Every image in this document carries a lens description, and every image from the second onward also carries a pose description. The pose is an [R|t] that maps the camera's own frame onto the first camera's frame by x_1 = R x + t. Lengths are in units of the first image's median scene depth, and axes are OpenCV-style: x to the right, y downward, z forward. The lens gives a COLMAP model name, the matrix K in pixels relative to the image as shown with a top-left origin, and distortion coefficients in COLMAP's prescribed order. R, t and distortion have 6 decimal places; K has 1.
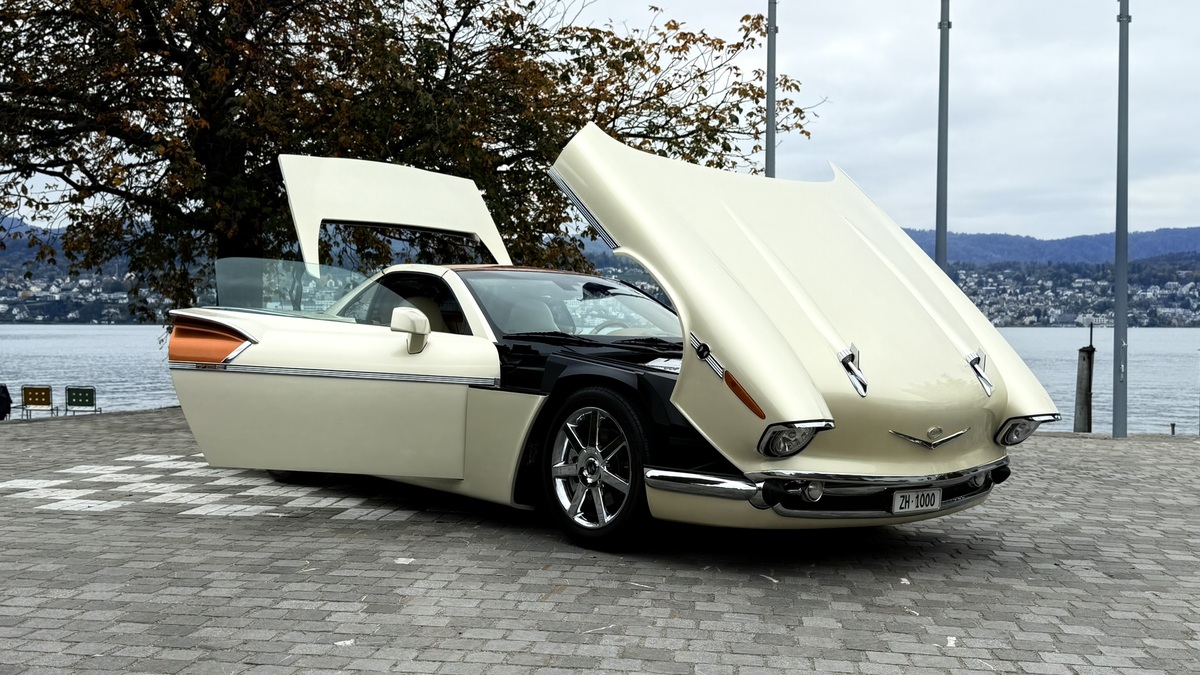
lens RADIAL K [[1298.1, 0, 604.7], [0, 1298.1, 343.3], [0, 0, 1]] dist [0.061662, 0.000000]
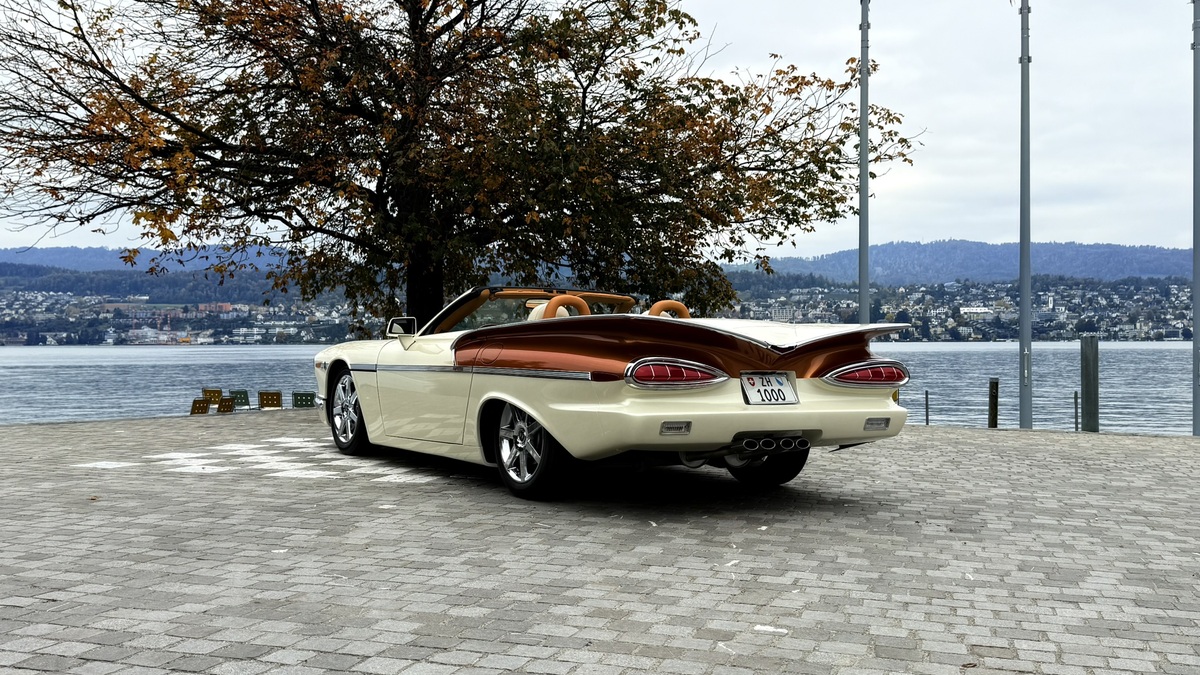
lens RADIAL K [[1196.9, 0, 609.2], [0, 1196.9, 333.1], [0, 0, 1]] dist [0.040461, 0.000000]
pose [[0.984837, -0.009682, -0.173209, 0.077075], [0.005921, 0.999736, -0.022217, 0.005476], [0.173379, 0.020855, 0.984634, -0.044083]]
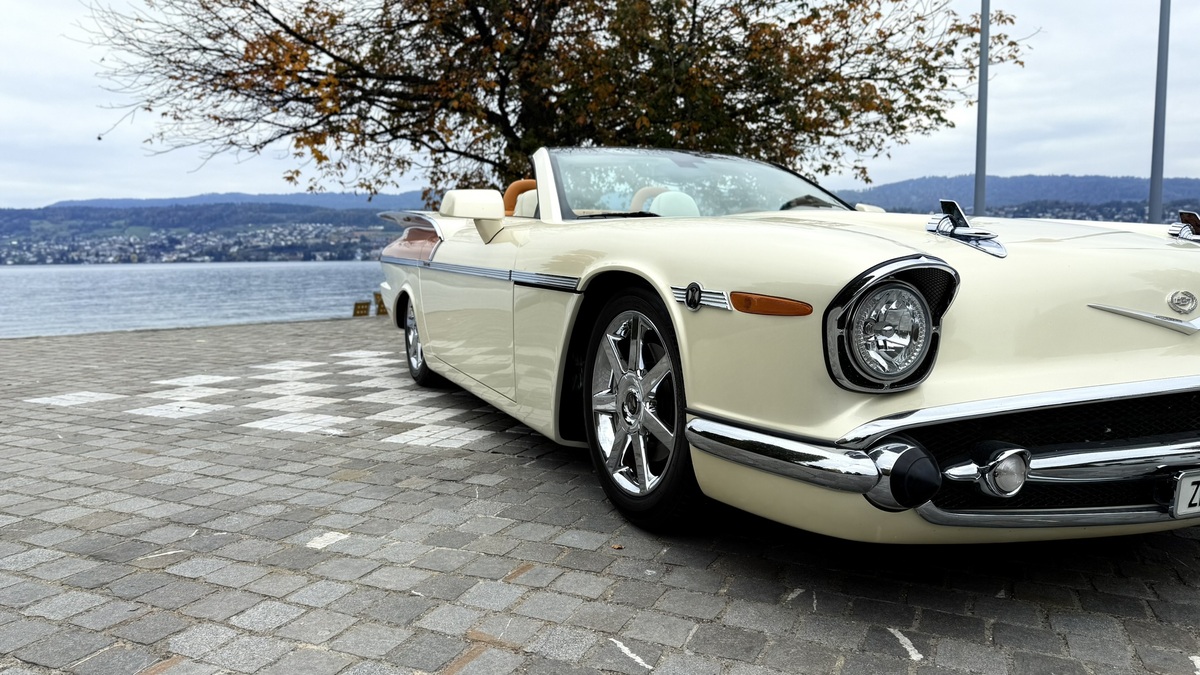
lens RADIAL K [[850.5, 0, 604.8], [0, 850.5, 350.3], [0, 0, 1]] dist [0.041932, -0.056655]
pose [[0.957650, 0.014485, -0.287569, 0.028886], [0.013047, 0.995525, 0.093593, 0.008709], [0.287638, -0.093381, 0.953176, 0.174448]]
